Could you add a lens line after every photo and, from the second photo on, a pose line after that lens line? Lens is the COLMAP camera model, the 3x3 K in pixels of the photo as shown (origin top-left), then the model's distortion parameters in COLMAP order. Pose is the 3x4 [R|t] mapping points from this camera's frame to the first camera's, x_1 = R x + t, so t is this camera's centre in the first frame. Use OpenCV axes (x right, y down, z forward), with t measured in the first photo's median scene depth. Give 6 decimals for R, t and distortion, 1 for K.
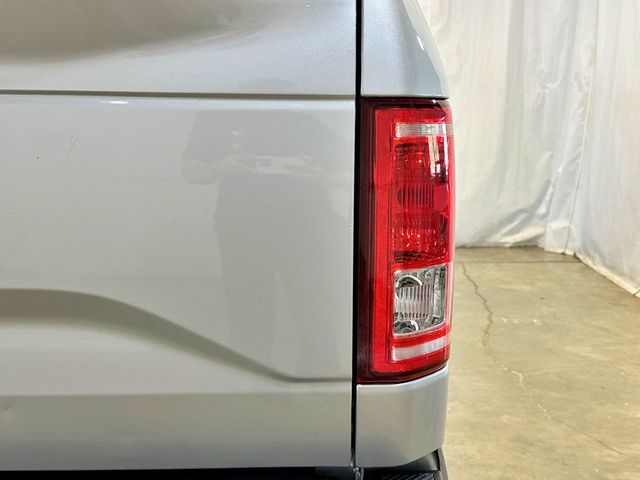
lens RADIAL K [[839.4, 0, 320.0], [0, 839.4, 240.0], [0, 0, 1]] dist [0.091110, -0.008232]
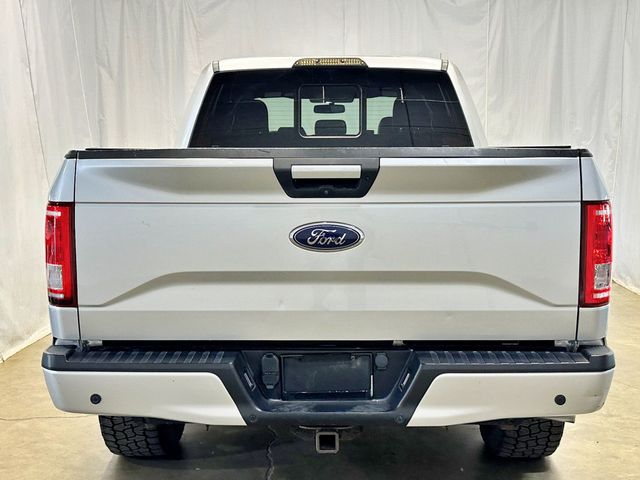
lens RADIAL K [[839.4, 0, 320.0], [0, 839.4, 240.0], [0, 0, 1]] dist [0.091110, -0.008232]
pose [[0.999927, -0.008477, -0.008581, -0.253765], [0.008122, 0.999139, -0.040675, 0.020248], [0.008918, 0.040602, 0.999136, -0.571080]]
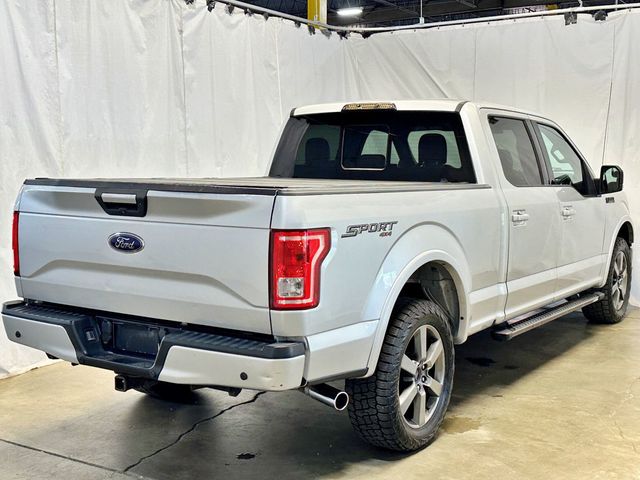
lens RADIAL K [[839.4, 0, 320.0], [0, 839.4, 240.0], [0, 0, 1]] dist [0.091110, -0.008232]
pose [[0.838101, 0.054850, -0.542751, 0.702945], [-0.088666, 0.995399, -0.036320, -0.002729], [0.538262, 0.078563, 0.839108, -0.616606]]
